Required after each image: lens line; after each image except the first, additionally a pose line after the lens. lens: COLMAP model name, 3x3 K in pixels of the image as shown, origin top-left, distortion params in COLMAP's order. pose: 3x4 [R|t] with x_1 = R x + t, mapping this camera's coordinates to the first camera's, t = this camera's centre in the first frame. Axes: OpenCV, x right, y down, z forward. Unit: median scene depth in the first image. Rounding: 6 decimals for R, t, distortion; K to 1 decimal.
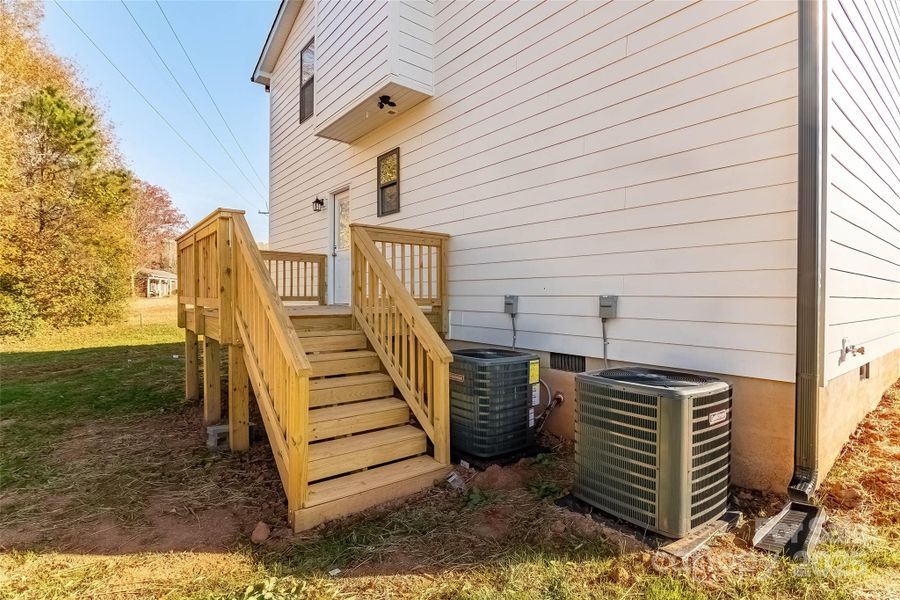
lens RADIAL K [[440.1, 0, 446.9], [0, 440.1, 303.3], [0, 0, 1]] dist [-0.010804, -0.000431]
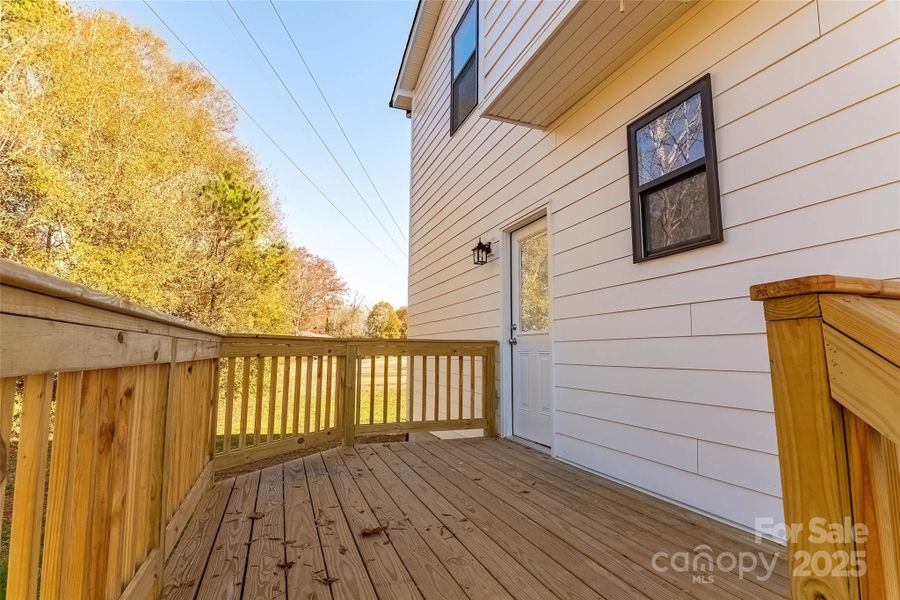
lens RADIAL K [[440.1, 0, 449.7], [0, 440.1, 303.5], [0, 0, 1]] dist [-0.010804, -0.000431]
pose [[0.951236, -0.035830, -0.306376, -0.142933], [-0.004425, 0.991544, -0.129698, -0.075674], [0.308433, 0.124729, 0.943033, 0.407943]]
